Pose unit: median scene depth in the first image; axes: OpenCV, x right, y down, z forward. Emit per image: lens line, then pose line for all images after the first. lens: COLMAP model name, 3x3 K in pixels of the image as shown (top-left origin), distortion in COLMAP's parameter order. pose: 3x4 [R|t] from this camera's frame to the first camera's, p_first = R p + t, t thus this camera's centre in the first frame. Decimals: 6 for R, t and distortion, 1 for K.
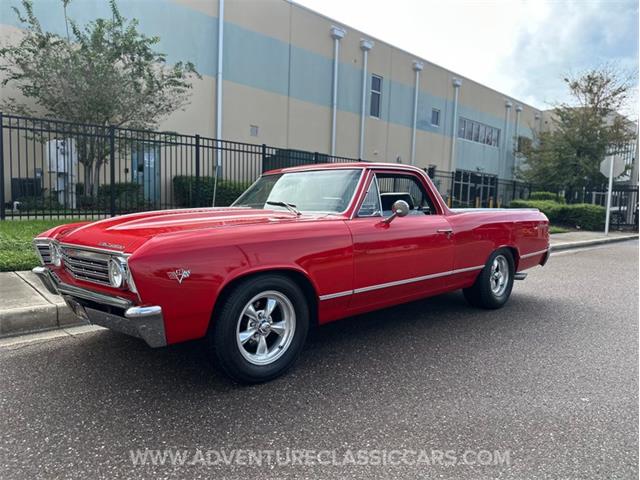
lens RADIAL K [[439.0, 0, 320.3], [0, 439.0, 240.7], [0, 0, 1]] dist [0.034696, -0.039864]
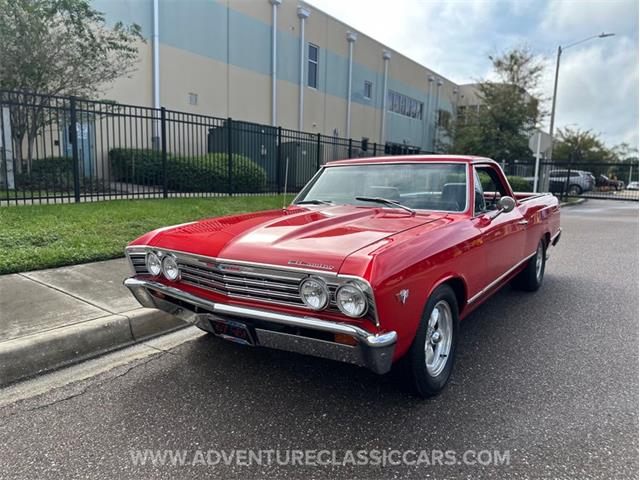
lens RADIAL K [[439.0, 0, 319.9], [0, 439.0, 238.9], [0, 0, 1]] dist [0.034696, -0.039864]
pose [[0.984116, -0.030499, 0.174885, -0.089119], [0.019503, 0.997743, 0.064252, -0.014532], [-0.176450, -0.059821, 0.982490, 0.016345]]
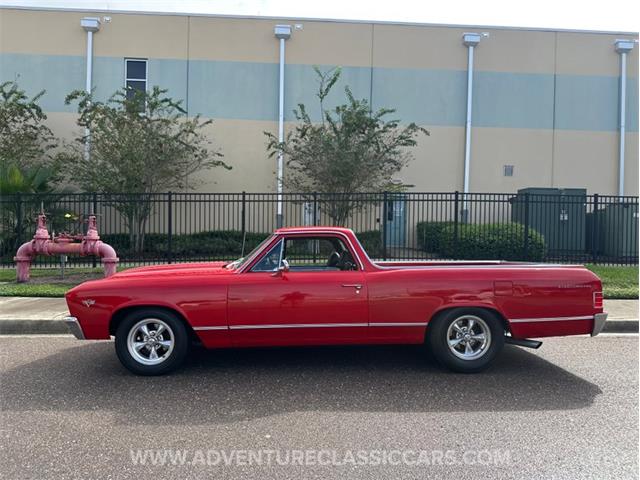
lens RADIAL K [[435.1, 0, 322.6], [0, 435.1, 245.4], [0, 0, 1]] dist [0.021350, -0.032591]
pose [[0.769694, -0.009235, -0.638346, 0.223416], [-0.041983, 0.996999, -0.065045, -0.012108], [0.637031, 0.076865, 0.766996, 0.024337]]
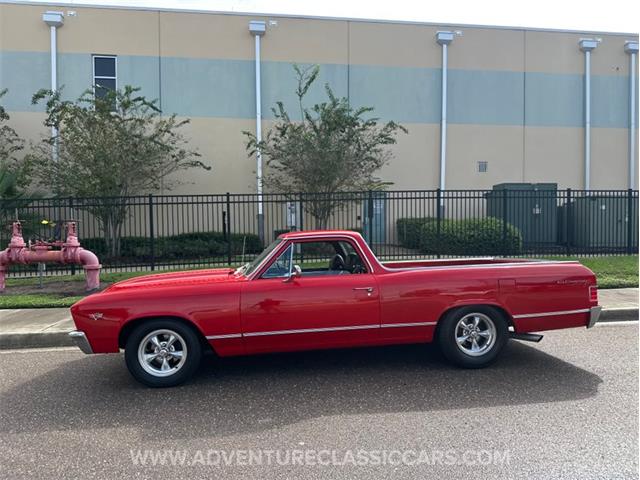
lens RADIAL K [[435.1, 0, 330.5], [0, 435.1, 249.9], [0, 0, 1]] dist [0.021350, -0.032591]
pose [[0.815648, -0.021124, -0.578163, 0.207069], [-0.009743, 0.998690, -0.050233, -0.015797], [0.578467, 0.046605, 0.814373, 0.009318]]
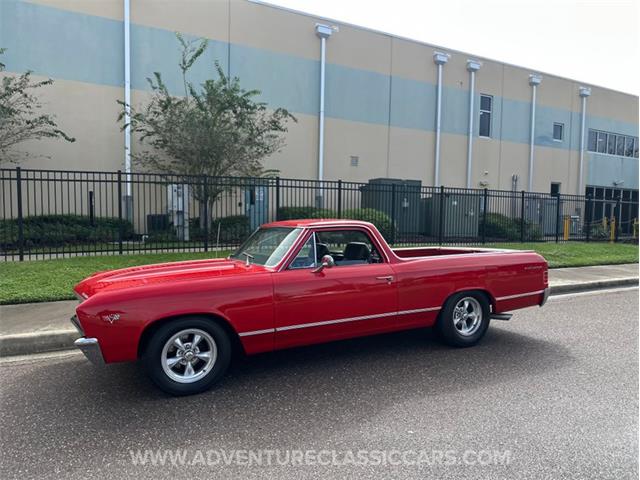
lens RADIAL K [[435.1, 0, 330.1], [0, 435.1, 250.8], [0, 0, 1]] dist [0.021350, -0.032591]
pose [[0.963843, -0.003538, -0.266447, 0.107964], [-0.002370, 0.999758, -0.021852, -0.016372], [0.266460, 0.021693, 0.963602, -0.033186]]
